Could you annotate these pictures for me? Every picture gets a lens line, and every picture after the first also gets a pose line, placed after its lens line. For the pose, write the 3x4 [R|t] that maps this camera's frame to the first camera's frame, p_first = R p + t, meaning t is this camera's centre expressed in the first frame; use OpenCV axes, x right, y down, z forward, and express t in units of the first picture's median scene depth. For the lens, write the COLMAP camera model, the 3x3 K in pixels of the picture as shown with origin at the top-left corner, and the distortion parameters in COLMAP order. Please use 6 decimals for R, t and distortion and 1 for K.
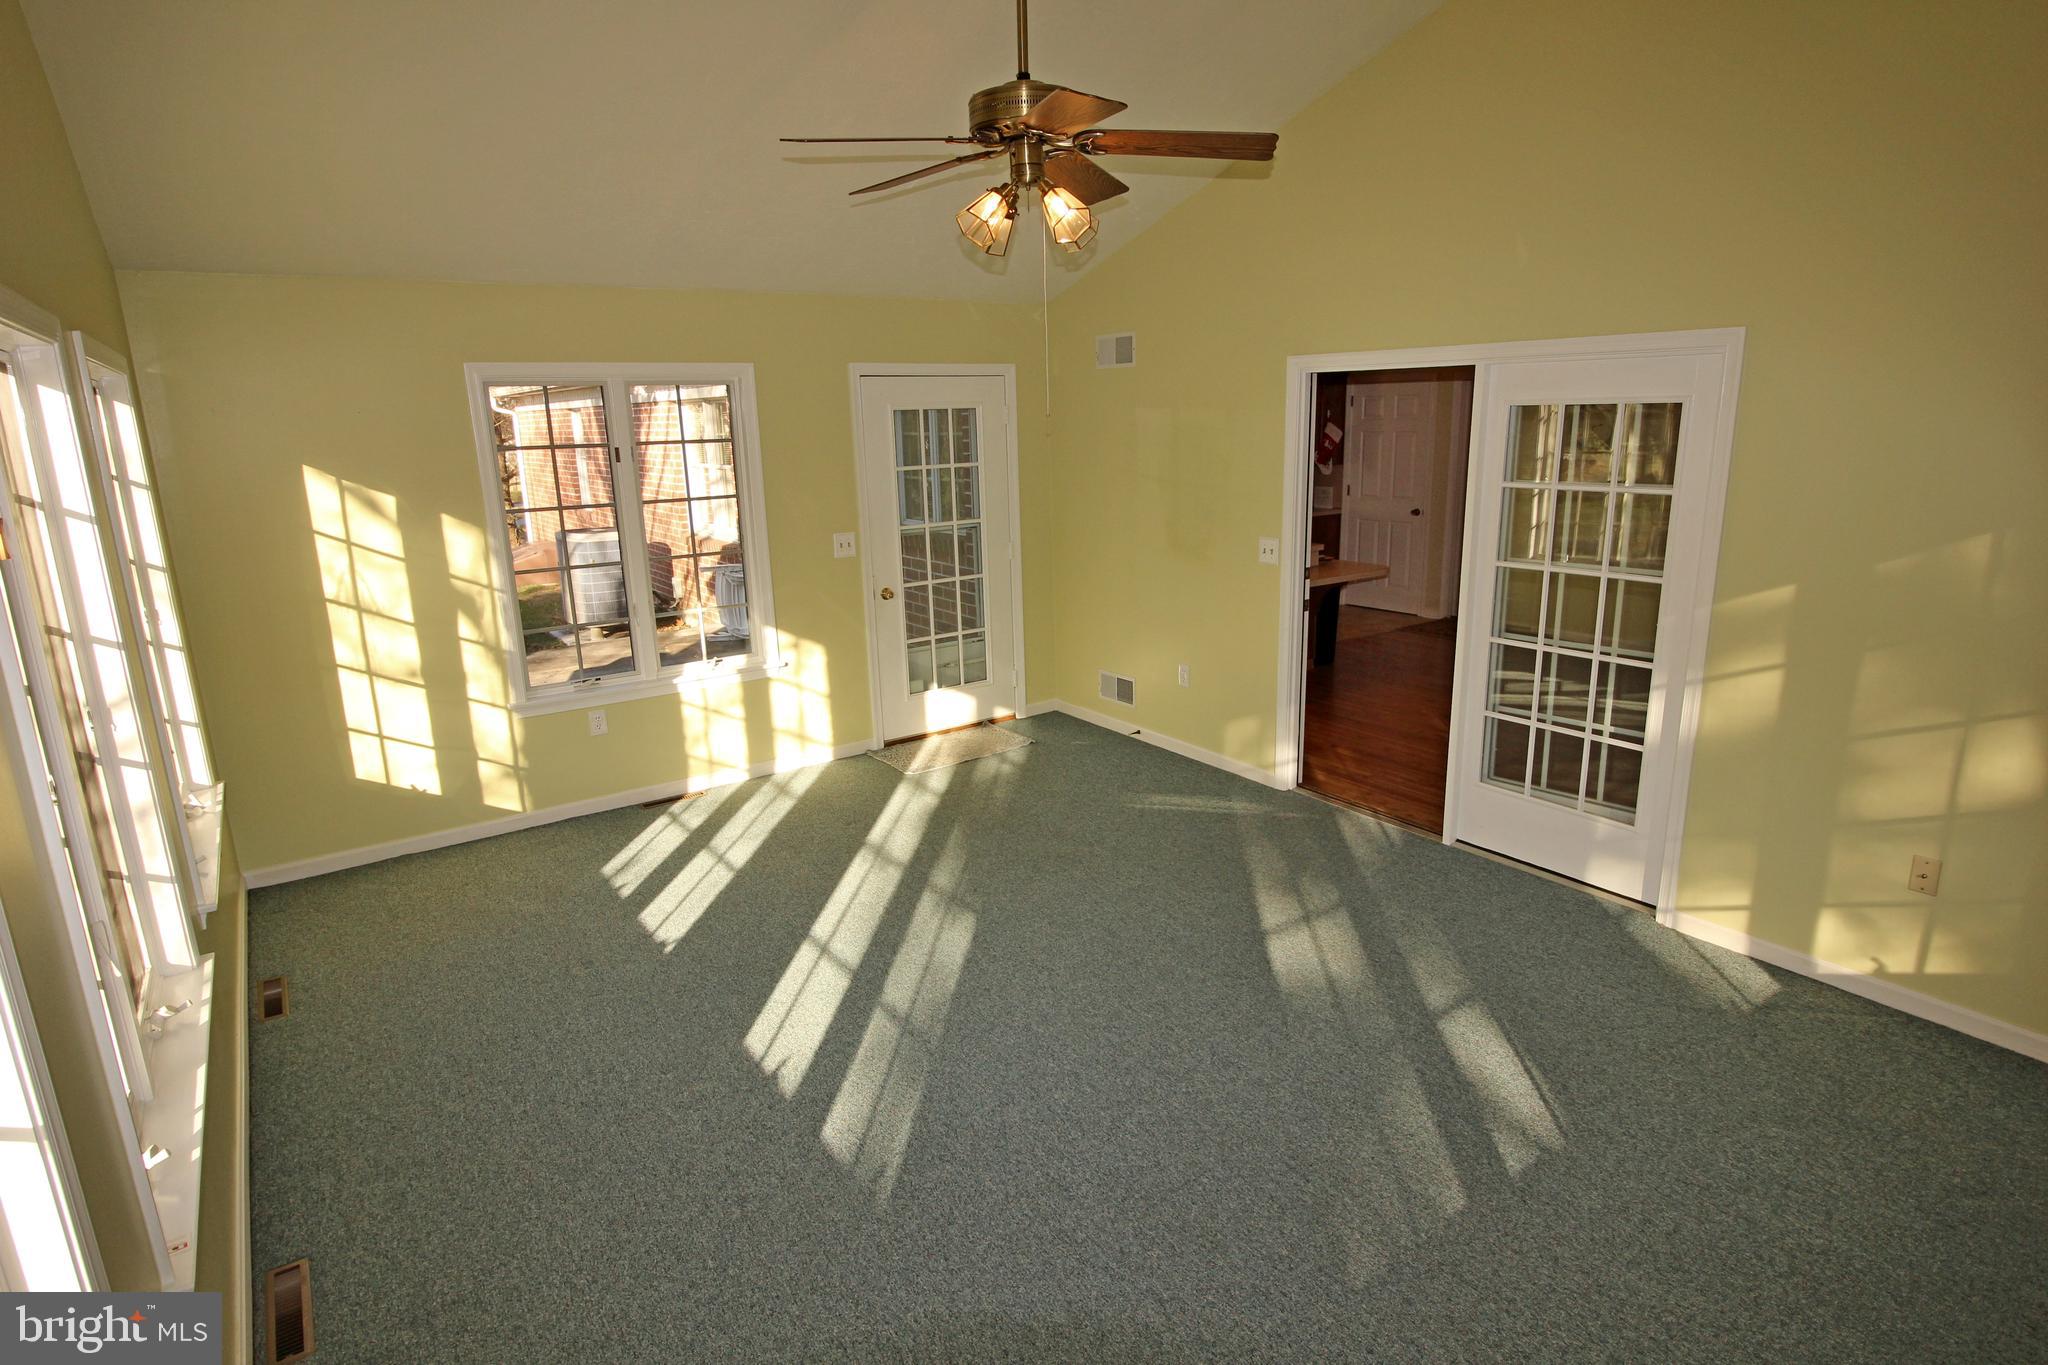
lens RADIAL K [[1099.3, 0, 1060.8], [0, 1099.3, 672.4], [0, 0, 1]] dist [0.000529, -0.013736]
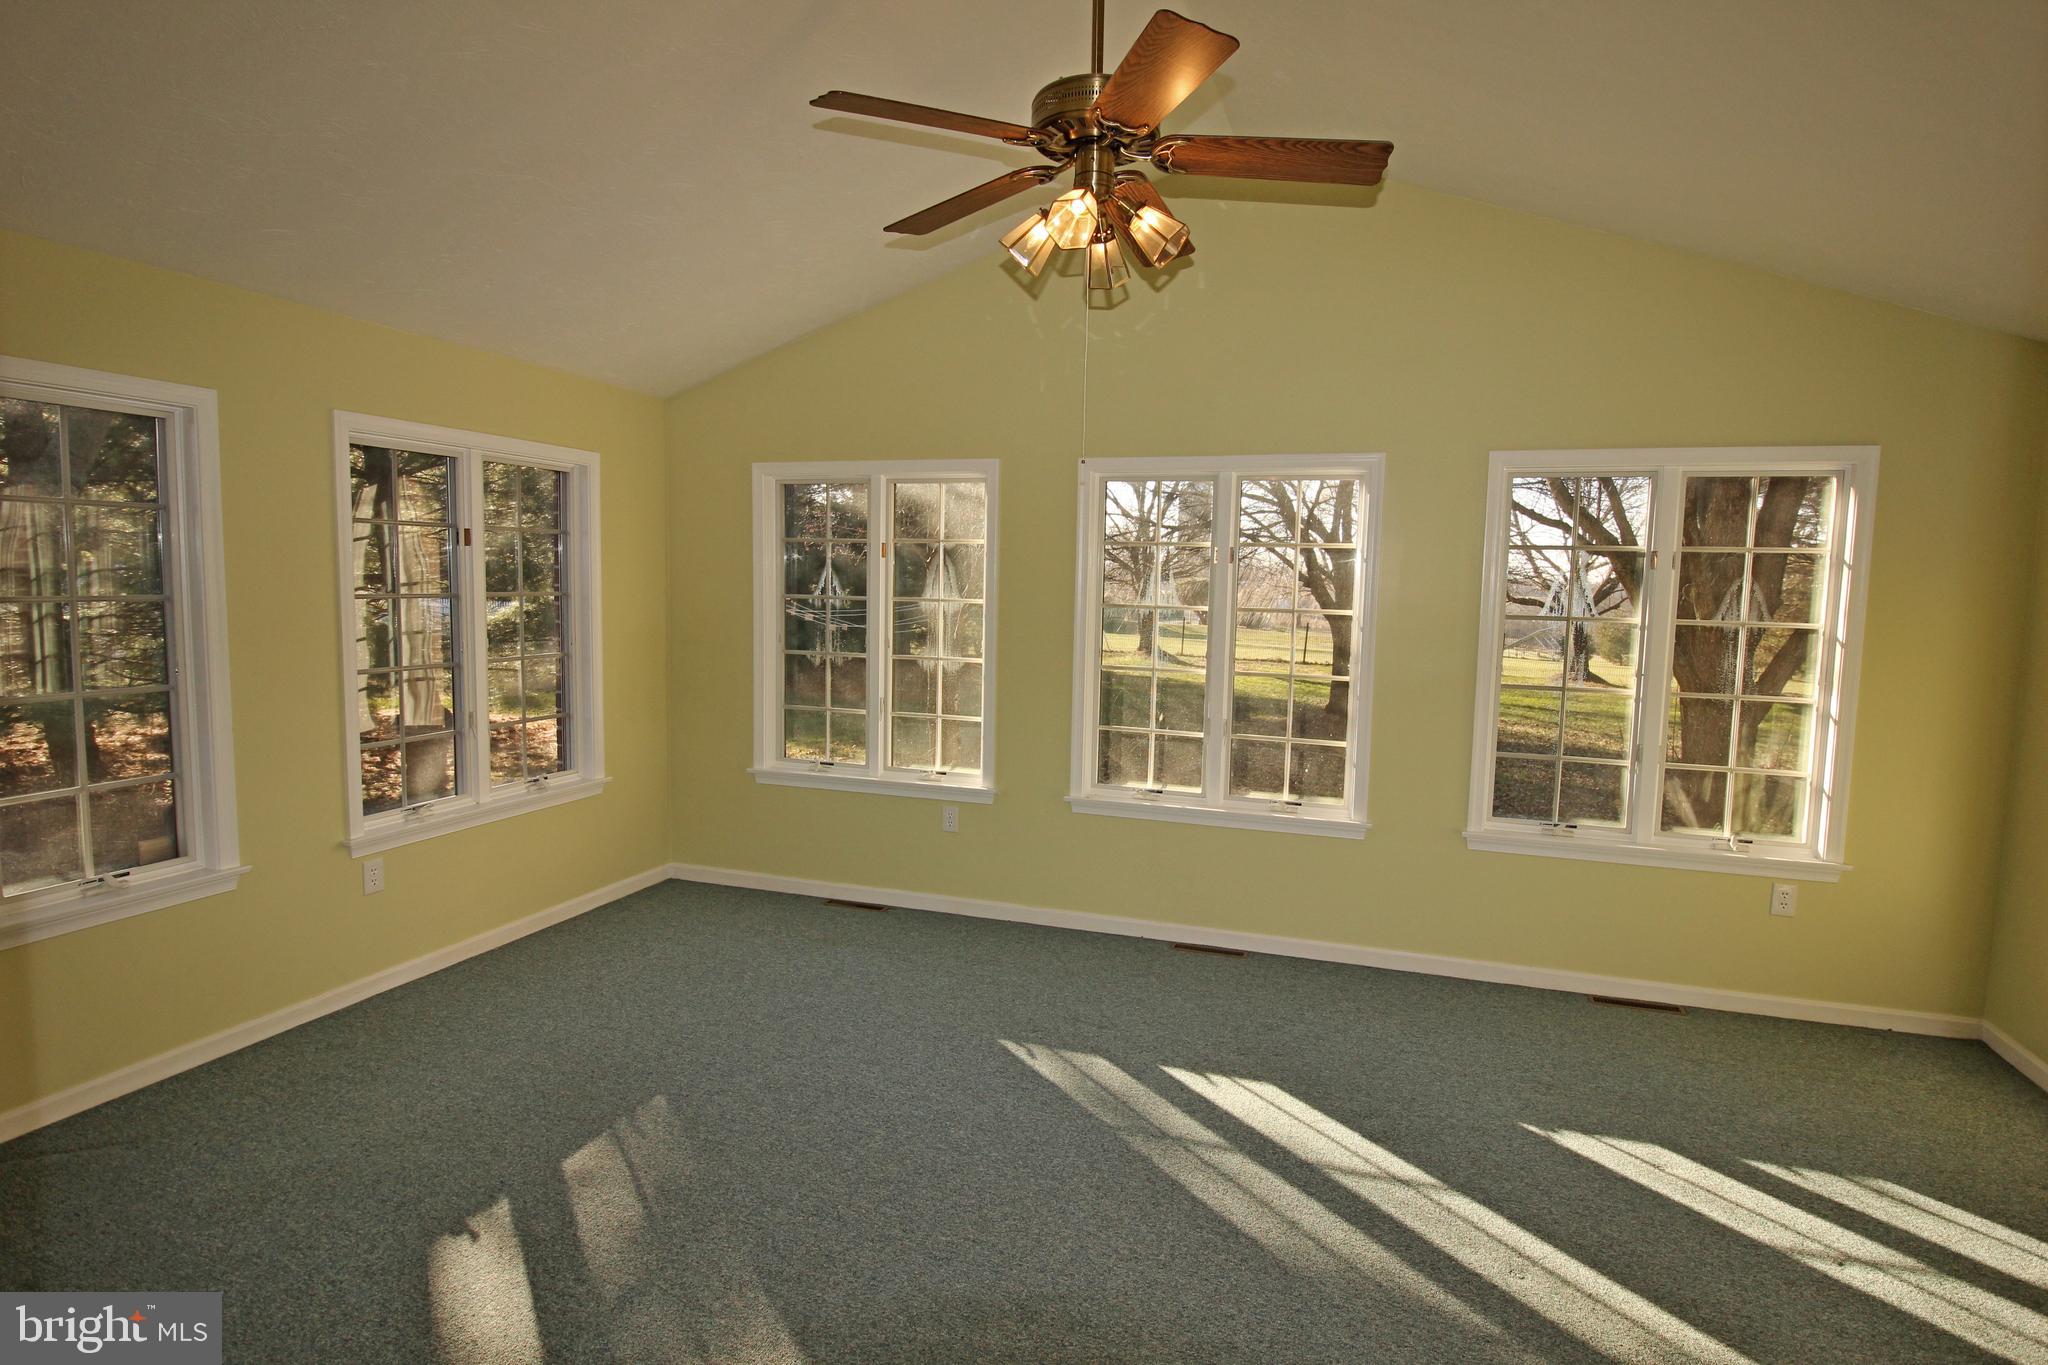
lens RADIAL K [[1080.4, 0, 1027.6], [0, 1080.4, 674.1], [0, 0, 1]] dist [-0.001583, -0.000428]
pose [[-0.819922, 0.057874, -0.569543, 0.391560], [-0.137509, 0.945840, 0.294071, -0.253782], [0.555716, 0.319432, -0.767557, 1.320157]]
